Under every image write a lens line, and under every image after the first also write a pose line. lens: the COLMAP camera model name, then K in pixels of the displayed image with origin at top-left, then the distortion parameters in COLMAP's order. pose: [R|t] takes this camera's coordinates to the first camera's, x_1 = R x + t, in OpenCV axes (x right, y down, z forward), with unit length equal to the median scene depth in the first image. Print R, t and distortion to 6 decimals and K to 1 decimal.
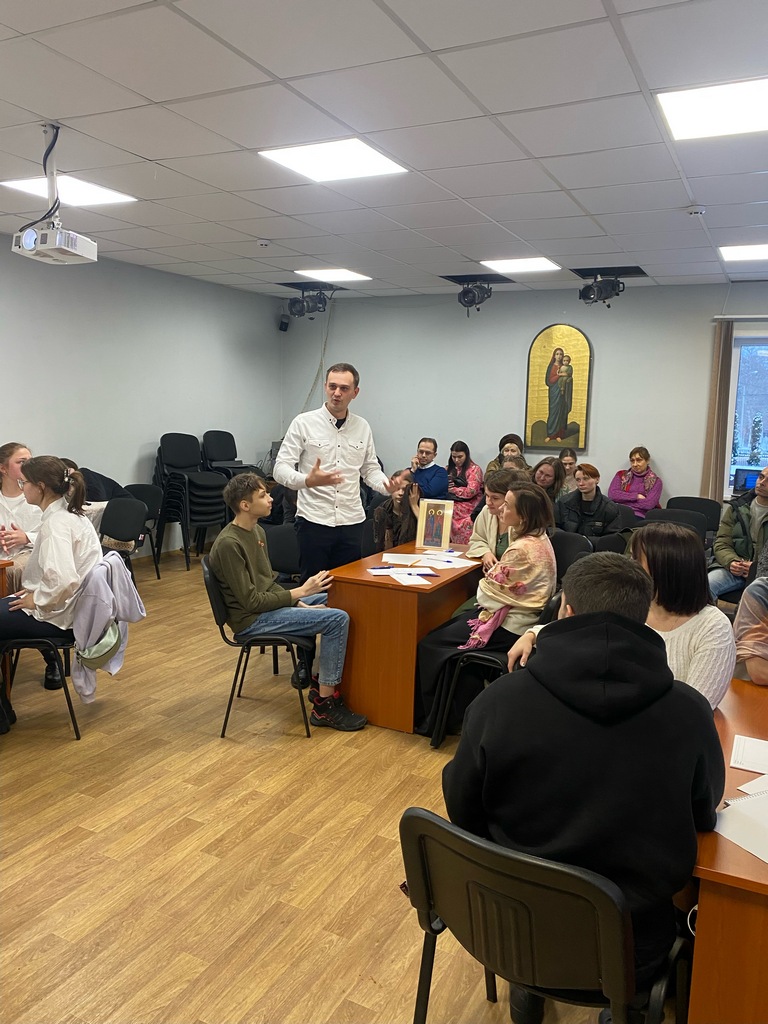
lens RADIAL K [[791.4, 0, 378.4], [0, 791.4, 521.8], [0, 0, 1]] dist [0.030317, -0.008977]
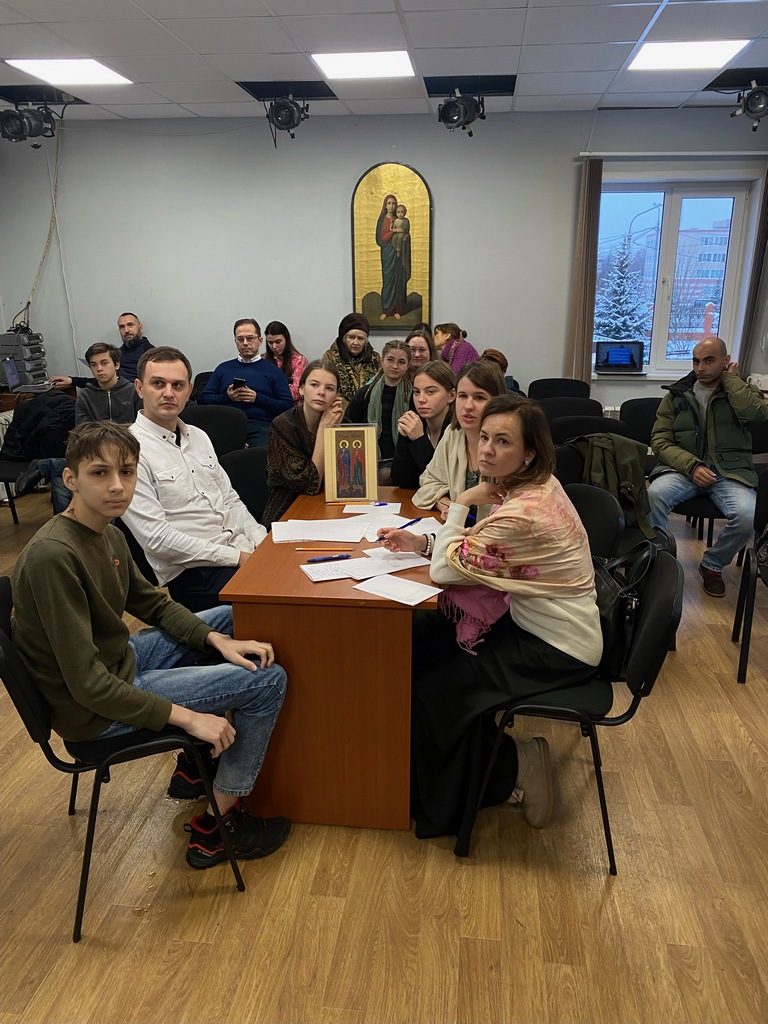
lens RADIAL K [[775.6, 0, 384.0], [0, 775.6, 512.0], [0, 0, 1]] dist [0.024002, -0.010826]
pose [[0.933251, -0.129434, 0.335095, -0.082175], [0.079307, 0.984051, 0.159228, -0.038549], [-0.350361, -0.122024, 0.928632, 0.280457]]
